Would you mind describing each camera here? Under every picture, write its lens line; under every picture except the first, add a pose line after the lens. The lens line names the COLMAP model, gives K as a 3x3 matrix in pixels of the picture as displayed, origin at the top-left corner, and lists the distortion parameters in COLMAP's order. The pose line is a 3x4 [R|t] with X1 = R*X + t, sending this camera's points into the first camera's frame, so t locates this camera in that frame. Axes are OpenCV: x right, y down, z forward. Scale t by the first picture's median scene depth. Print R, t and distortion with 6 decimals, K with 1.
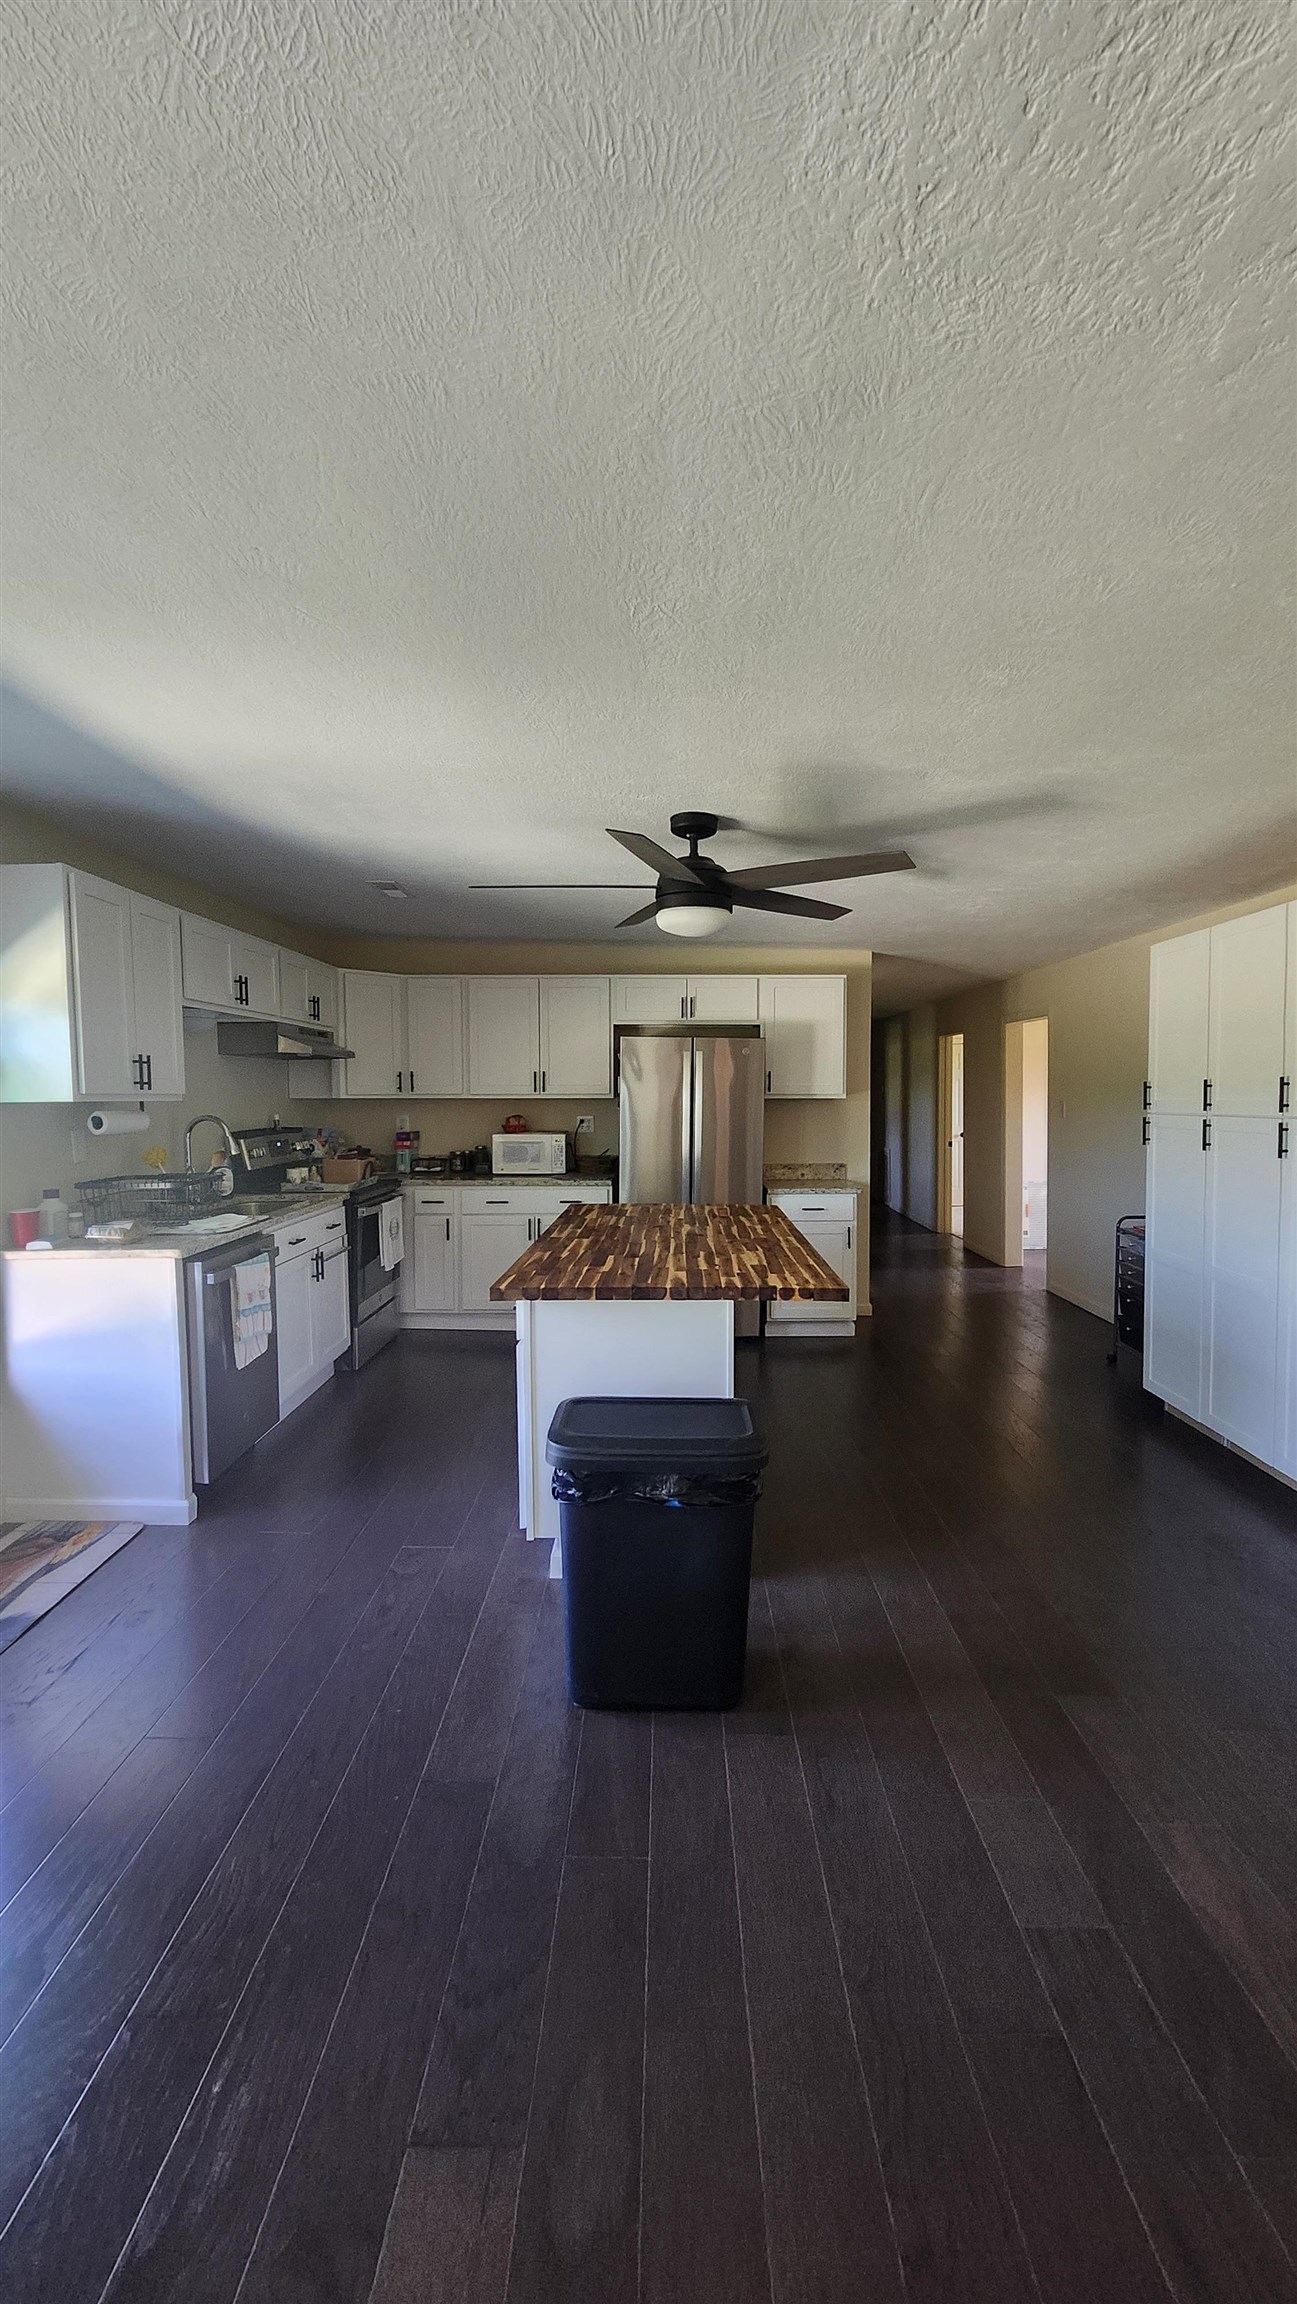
lens RADIAL K [[899.3, 0, 660.3], [0, 899.3, 1149.4], [0, 0, 1]] dist [-0.011721, 0.000209]
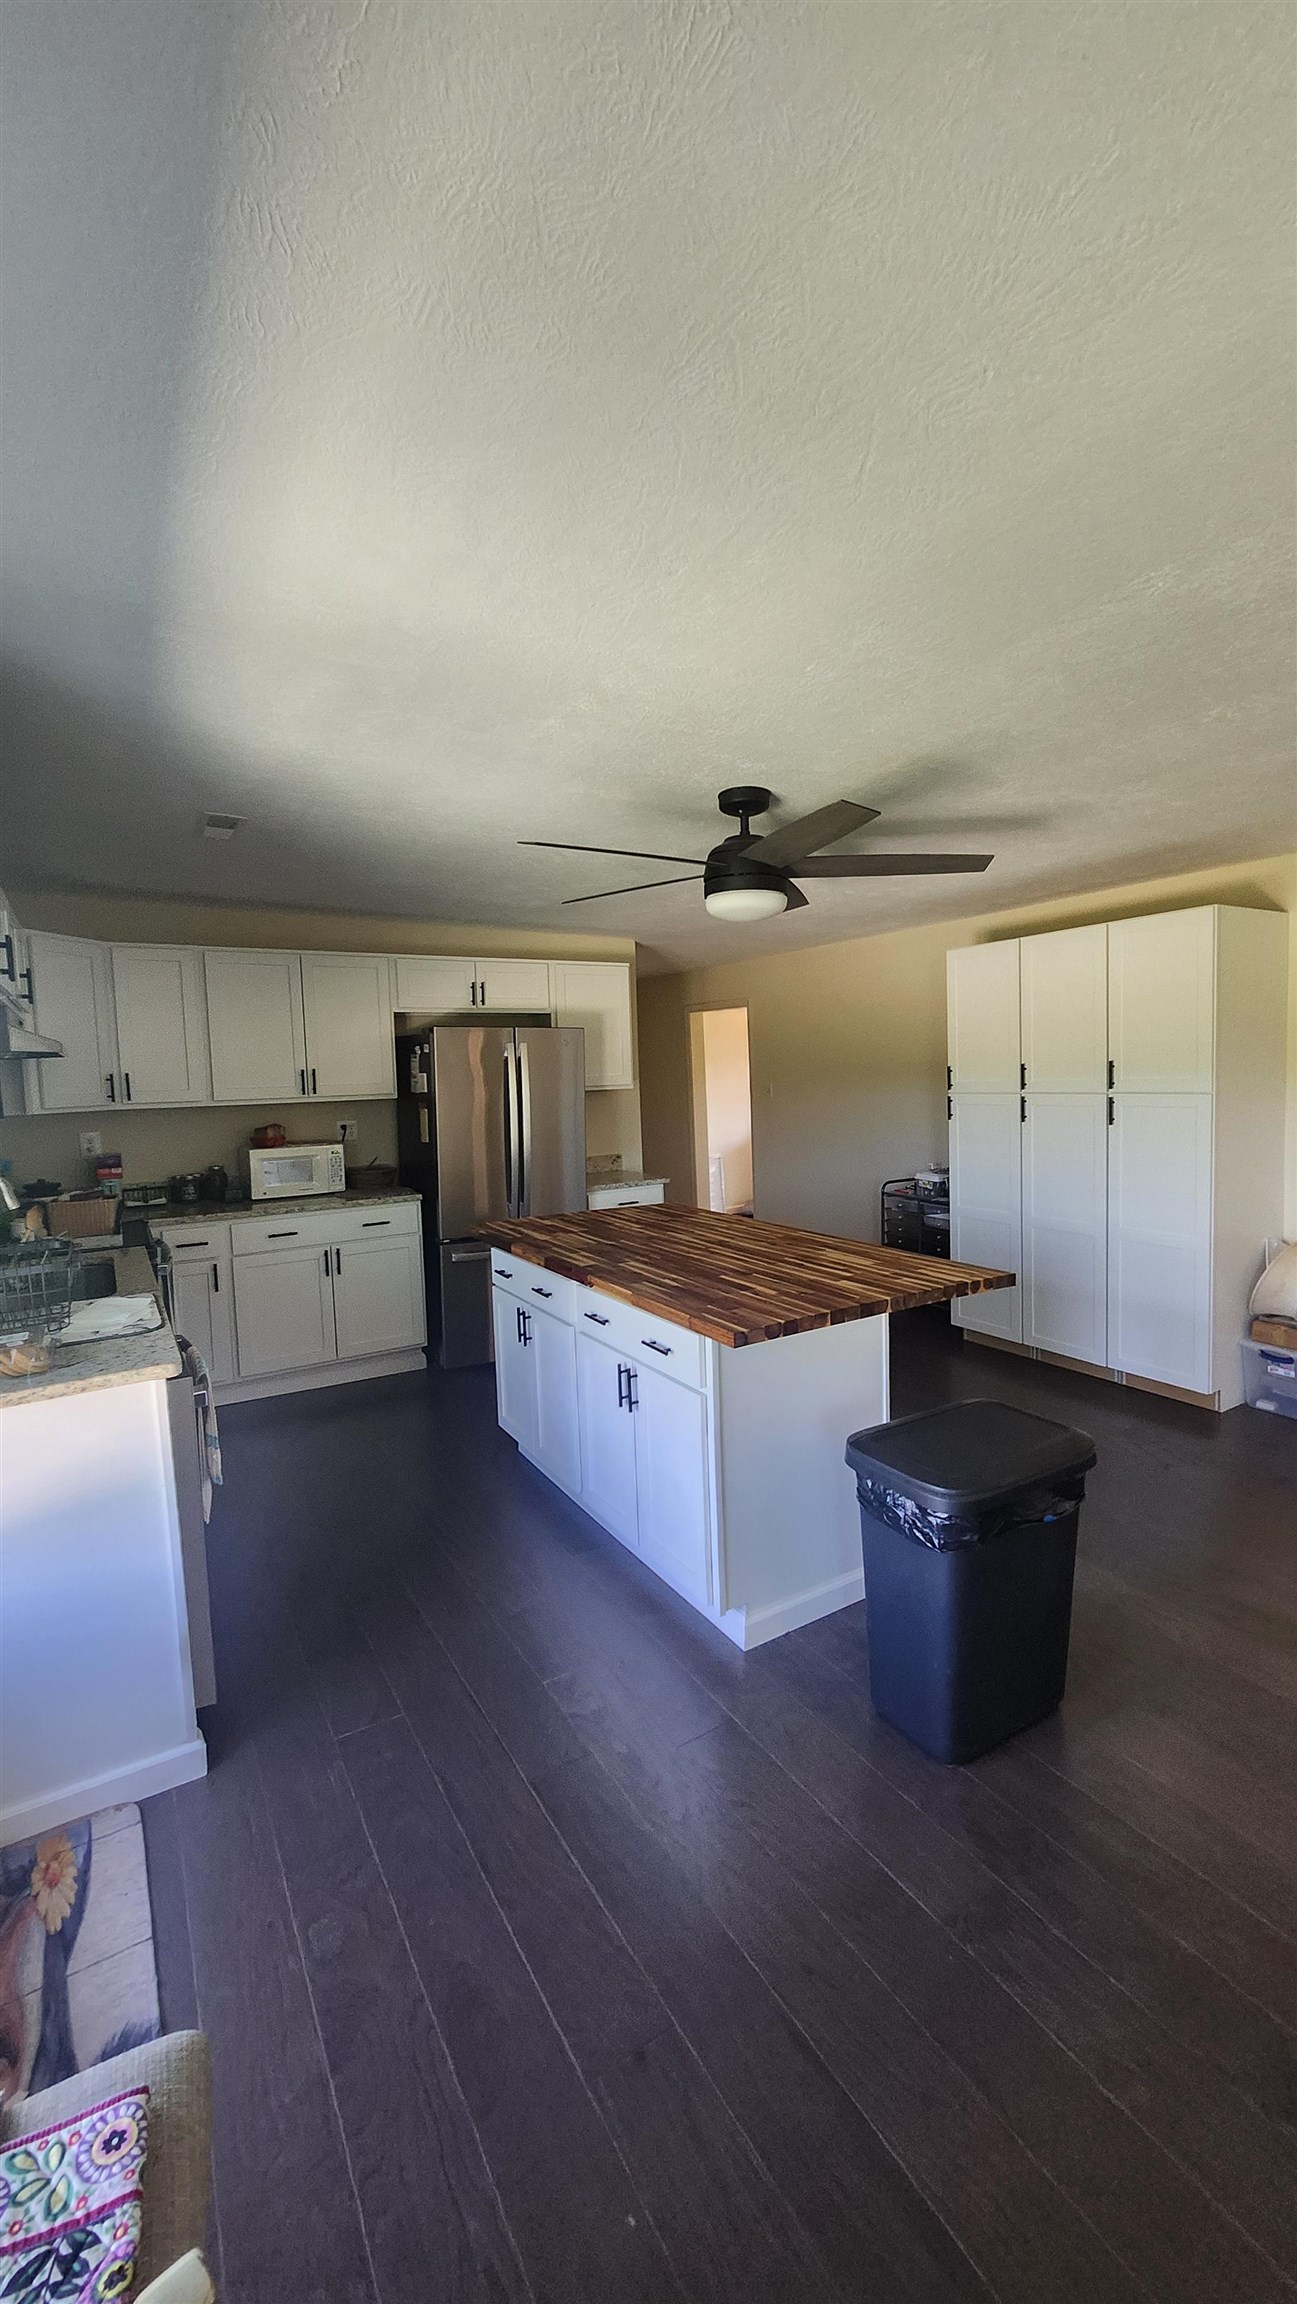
lens RADIAL K [[899.3, 0, 660.3], [0, 899.3, 1149.4], [0, 0, 1]] dist [-0.011721, 0.000209]
pose [[0.848495, -0.070942, 0.524427, -0.297282], [0.062631, 0.997471, 0.033598, -0.021648], [-0.525484, 0.004337, 0.850793, 0.141595]]
